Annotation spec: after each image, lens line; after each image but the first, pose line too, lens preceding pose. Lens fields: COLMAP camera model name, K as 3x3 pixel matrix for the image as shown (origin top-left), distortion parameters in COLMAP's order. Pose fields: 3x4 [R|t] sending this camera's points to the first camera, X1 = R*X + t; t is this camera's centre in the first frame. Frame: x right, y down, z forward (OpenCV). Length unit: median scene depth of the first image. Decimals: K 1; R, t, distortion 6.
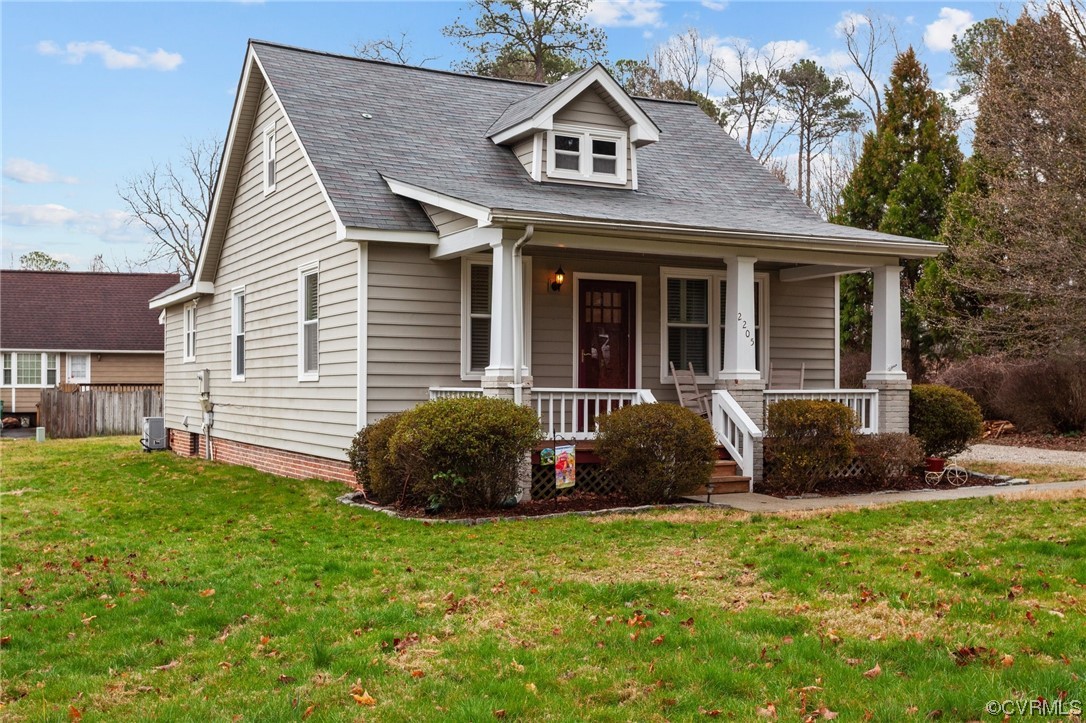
lens RADIAL K [[1176.7, 0, 543.0], [0, 1176.7, 361.5], [0, 0, 1]] dist [0.091863, 0.003654]
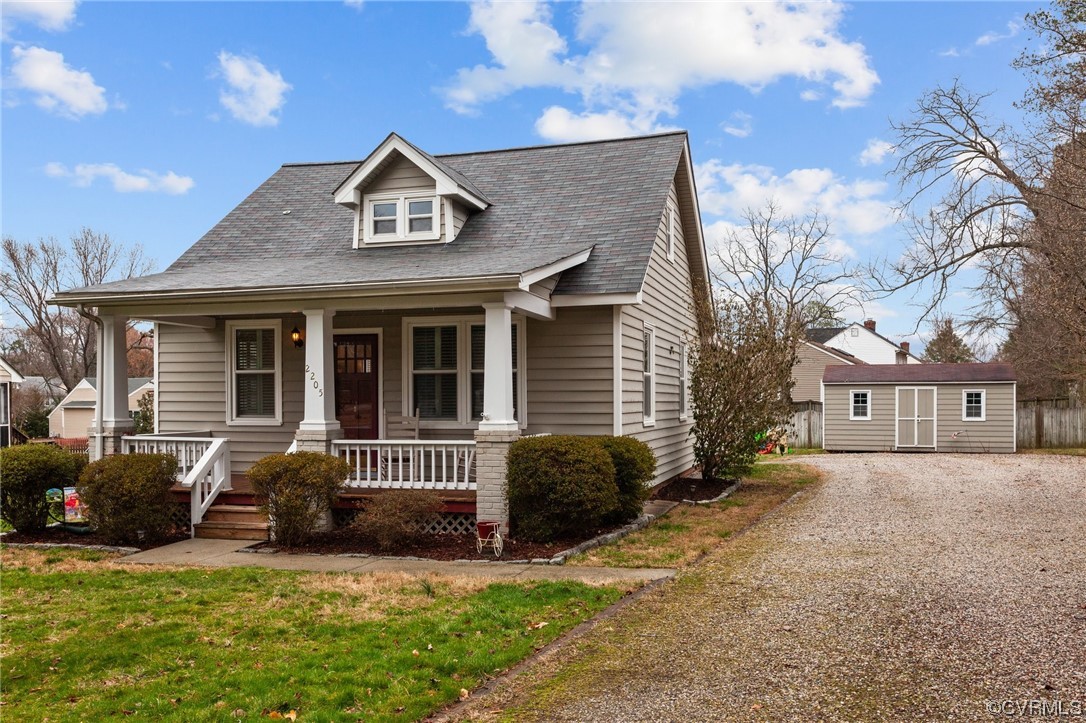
lens RADIAL K [[929.0, 0, 543.1], [0, 929.0, 402.7], [0, 0, 1]] dist [0.007534, 0.002843]
pose [[0.714602, -0.003223, -0.699524, 0.740409], [0.019444, 0.999695, 0.015257, -0.014101], [0.699261, -0.024504, 0.714446, 0.476582]]
